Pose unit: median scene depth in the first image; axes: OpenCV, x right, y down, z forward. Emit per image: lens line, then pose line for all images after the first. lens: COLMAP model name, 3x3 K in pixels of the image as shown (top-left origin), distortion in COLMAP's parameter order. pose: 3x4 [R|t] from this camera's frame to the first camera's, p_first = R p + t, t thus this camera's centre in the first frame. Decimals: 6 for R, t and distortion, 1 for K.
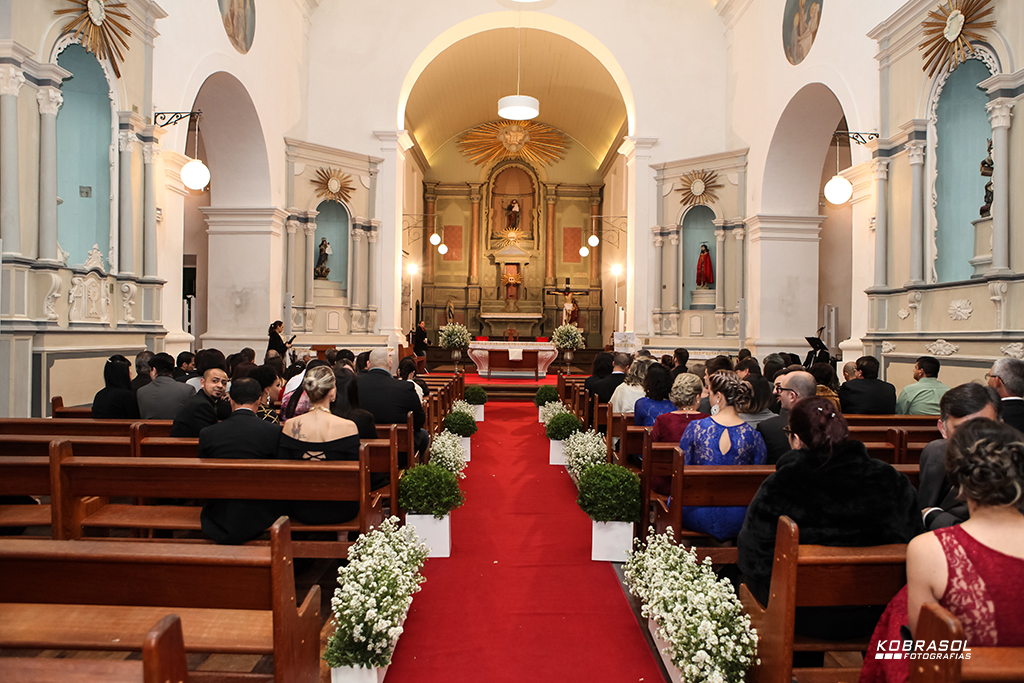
lens RADIAL K [[704.6, 0, 513.2], [0, 704.6, 338.4], [0, 0, 1]] dist [-0.011771, -0.000592]
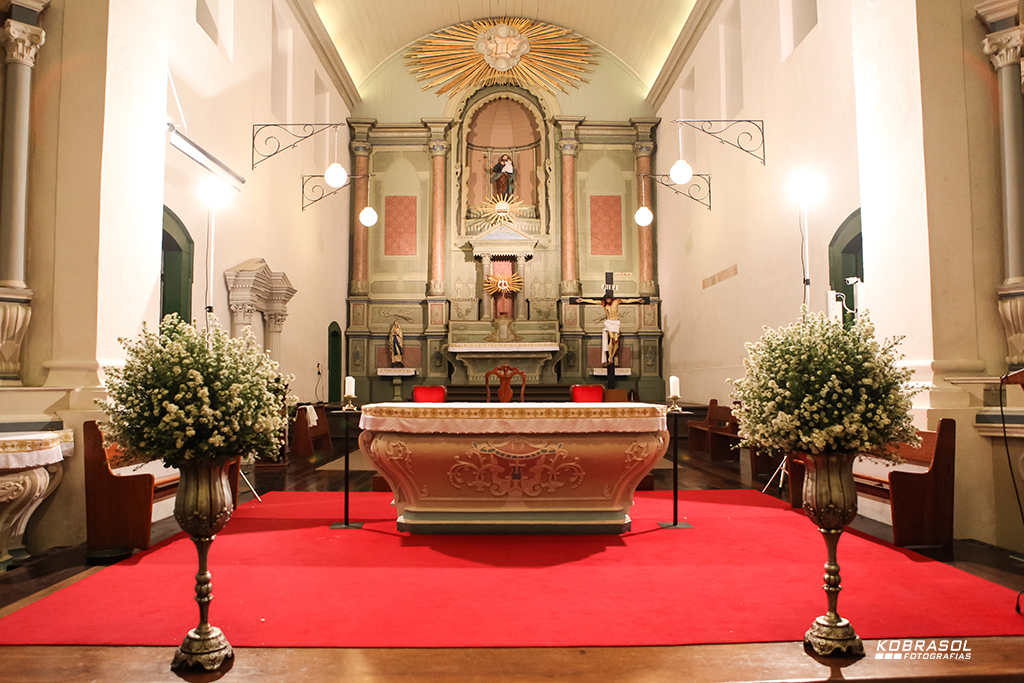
lens RADIAL K [[704.6, 0, 507.9], [0, 704.6, 336.8], [0, 0, 1]] dist [-0.011771, -0.000592]
pose [[0.999811, -0.017124, 0.009241, -0.004148], [0.017739, 0.997305, -0.071197, -0.001063], [-0.007997, 0.071348, 0.997419, 0.429370]]
